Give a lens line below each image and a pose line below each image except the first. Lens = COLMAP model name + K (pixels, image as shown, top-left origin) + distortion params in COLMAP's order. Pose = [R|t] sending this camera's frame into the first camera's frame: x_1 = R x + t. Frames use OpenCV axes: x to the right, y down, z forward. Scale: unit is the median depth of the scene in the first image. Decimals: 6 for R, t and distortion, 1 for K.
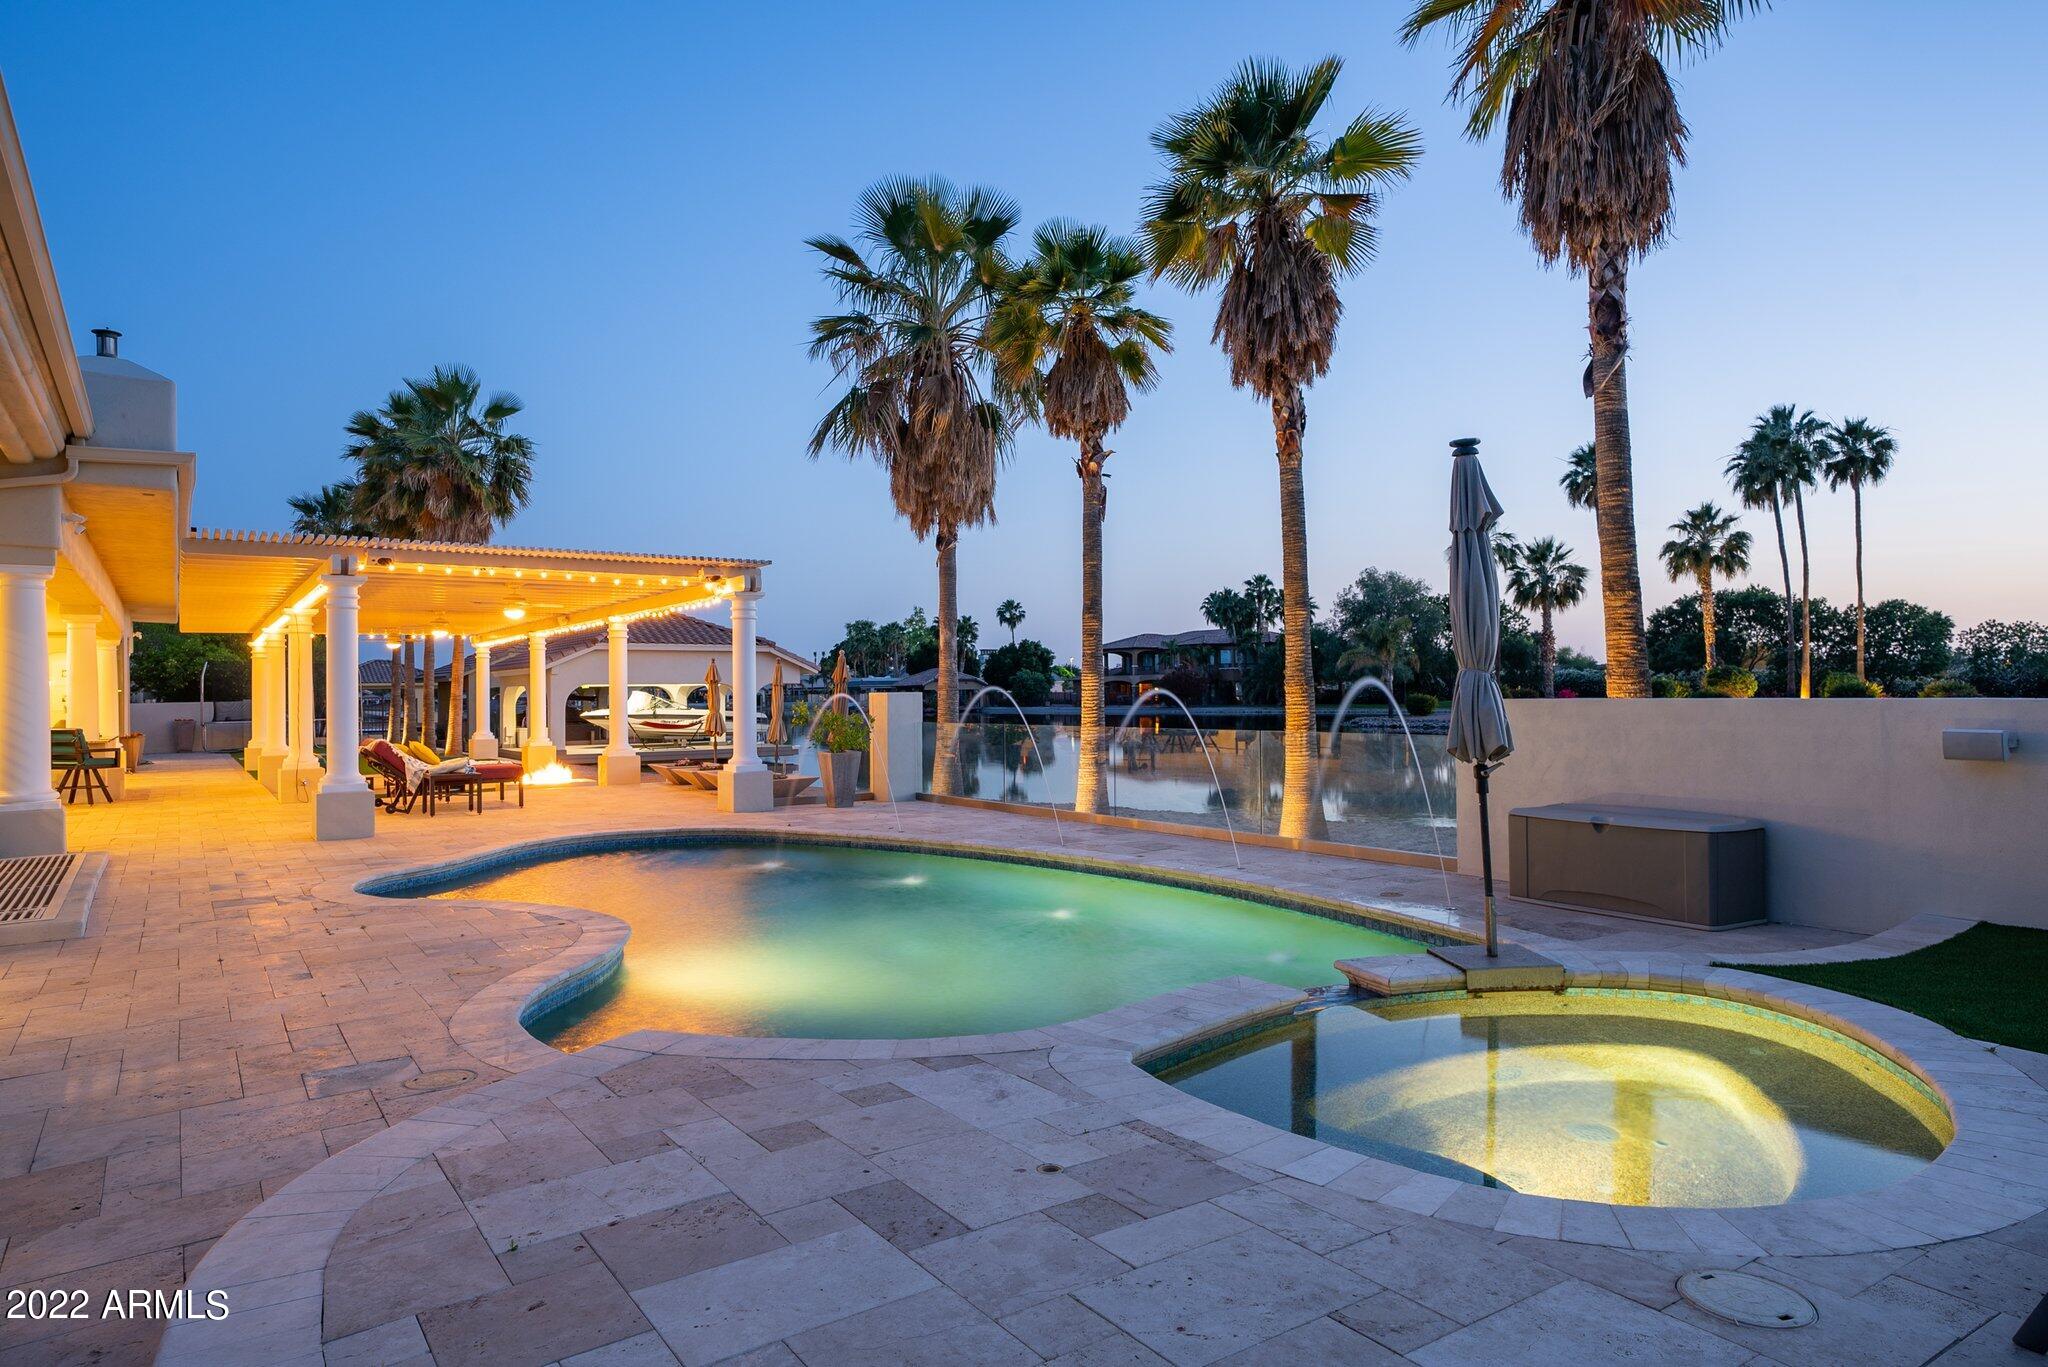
lens RADIAL K [[1262.8, 0, 1029.8], [0, 1262.8, 684.7], [0, 0, 1]] dist [-0.001936, -0.000076]
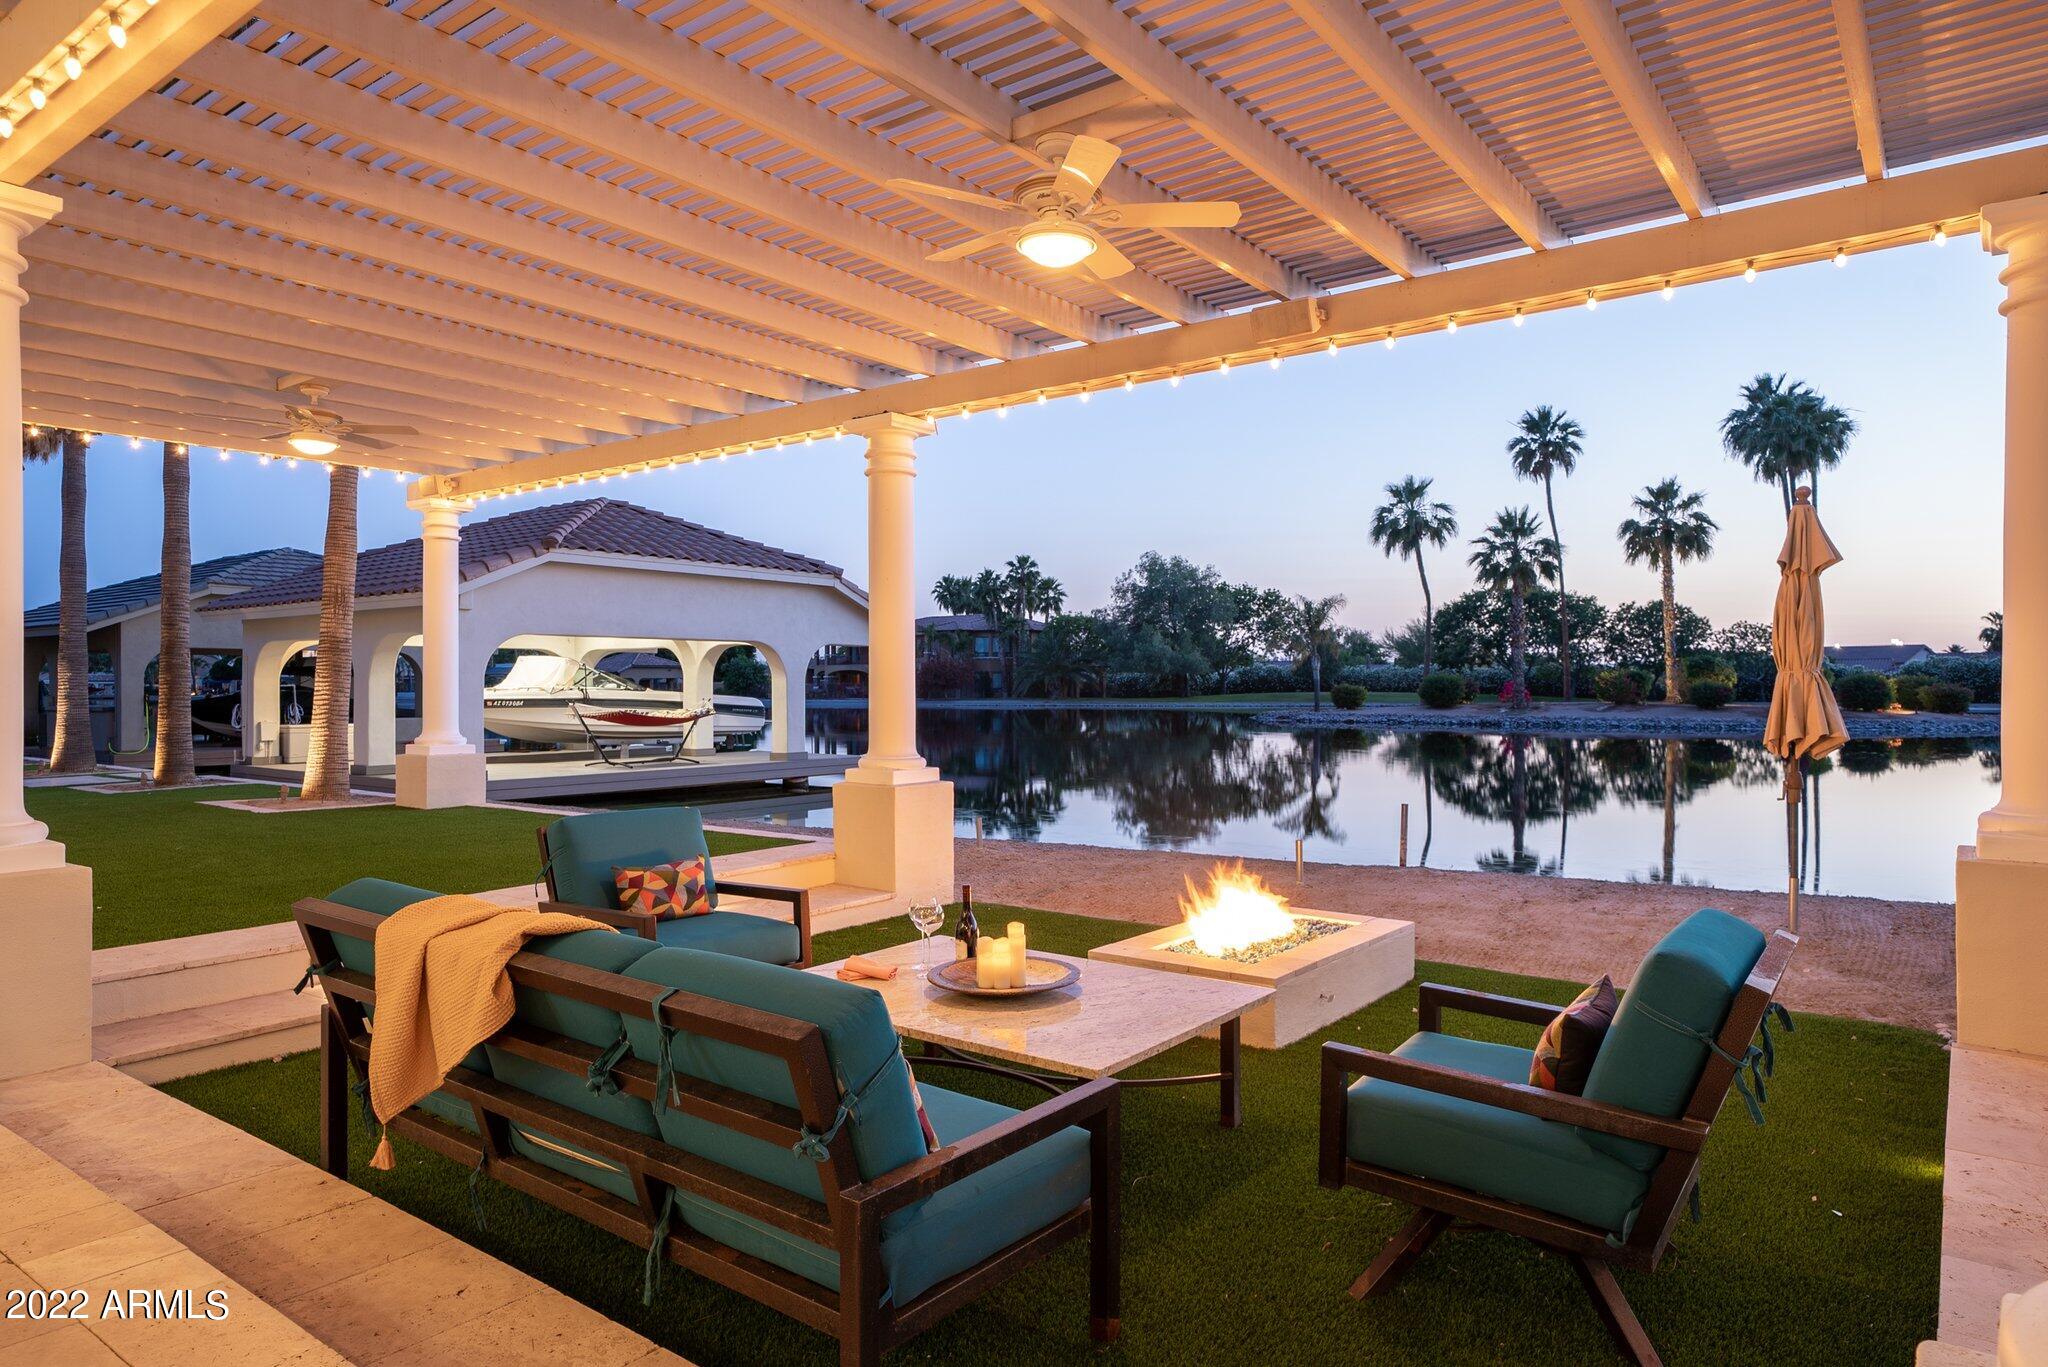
lens RADIAL K [[1240.3, 0, 1012.8], [0, 1240.3, 690.9], [0, 0, 1]] dist [0.048016, 0.000214]
pose [[0.957159, 0.015290, 0.289158, -0.165977], [-0.018409, 0.999798, 0.008070, 0.007725], [-0.288977, -0.013047, 0.957247, 0.274172]]
